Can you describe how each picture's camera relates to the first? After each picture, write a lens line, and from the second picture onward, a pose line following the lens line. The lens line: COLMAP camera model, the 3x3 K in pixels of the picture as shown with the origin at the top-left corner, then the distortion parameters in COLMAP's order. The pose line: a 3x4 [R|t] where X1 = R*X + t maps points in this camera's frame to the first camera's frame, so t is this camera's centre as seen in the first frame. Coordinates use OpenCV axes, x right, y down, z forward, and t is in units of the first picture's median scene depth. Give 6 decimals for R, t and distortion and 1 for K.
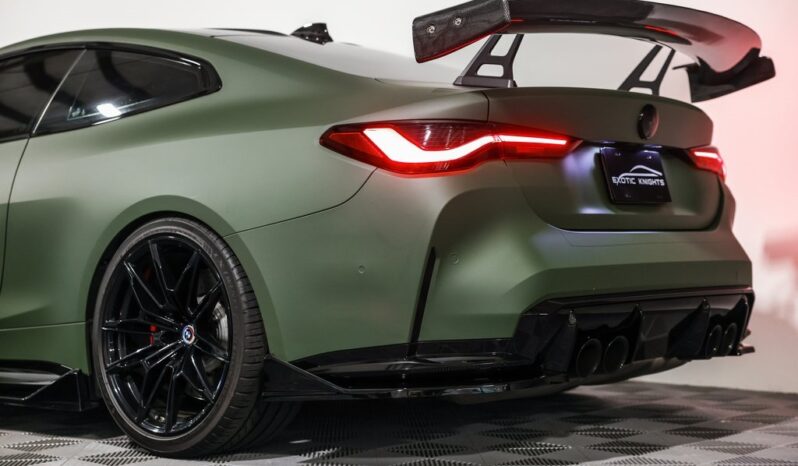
lens RADIAL K [[1326.1, 0, 403.6], [0, 1326.1, 231.0], [0, 0, 1]] dist [0.149283, 0.000000]
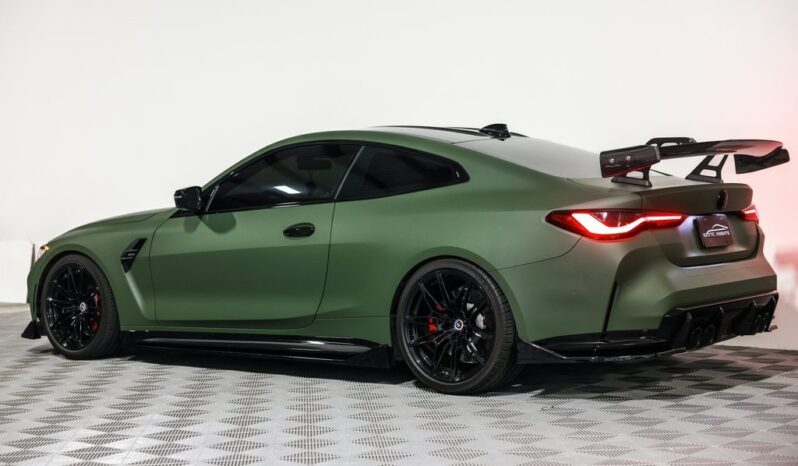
lens RADIAL K [[1326.1, 0, 394.8], [0, 1326.1, 232.4], [0, 0, 1]] dist [0.149283, 0.000000]
pose [[0.999513, -0.009292, 0.029792, -0.302627], [0.007908, 0.998899, 0.046241, -0.127199], [-0.030189, -0.045983, 0.998486, -0.745249]]
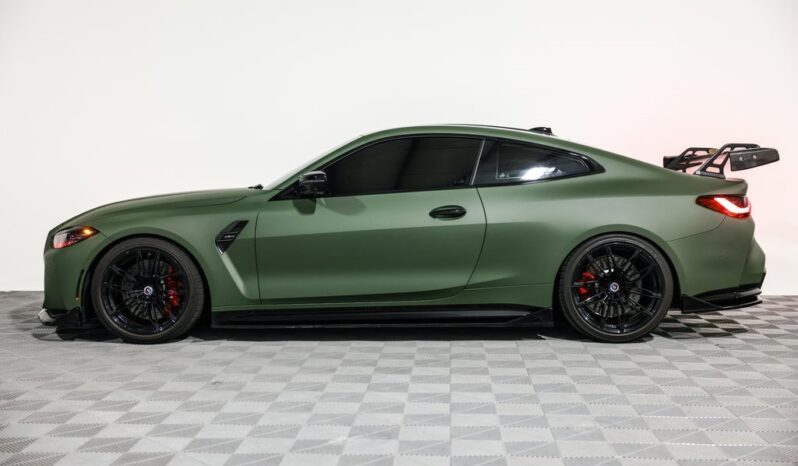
lens RADIAL K [[879.0, 0, 402.9], [0, 879.0, 236.2], [0, 0, 1]] dist [0.048762, 0.000000]
pose [[0.773160, -0.028811, 0.633557, -1.367747], [-0.016586, 0.997707, 0.065611, -0.095797], [-0.633995, -0.061236, 0.770909, 0.117896]]
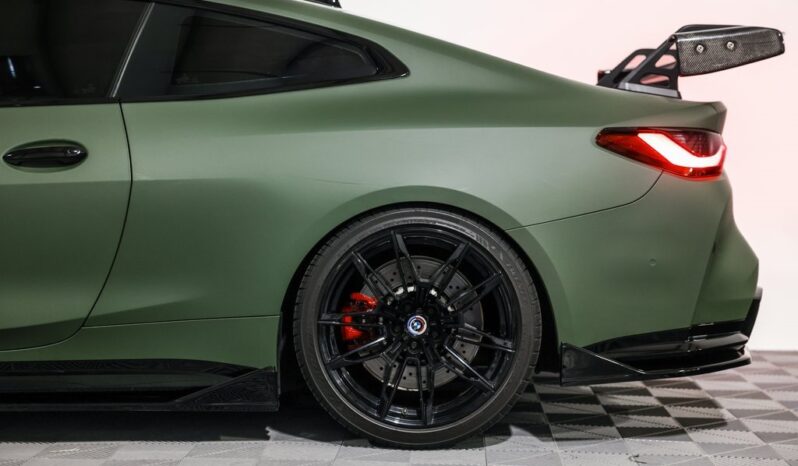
lens RADIAL K [[1358.9, 0, 404.0], [0, 1358.9, 227.8], [0, 0, 1]] dist [0.189097, 0.000000]
pose [[0.770343, -0.007594, 0.637585, -0.833950], [-0.029700, 0.998416, 0.047776, -0.043672], [-0.636938, -0.055740, 0.768897, 0.236186]]
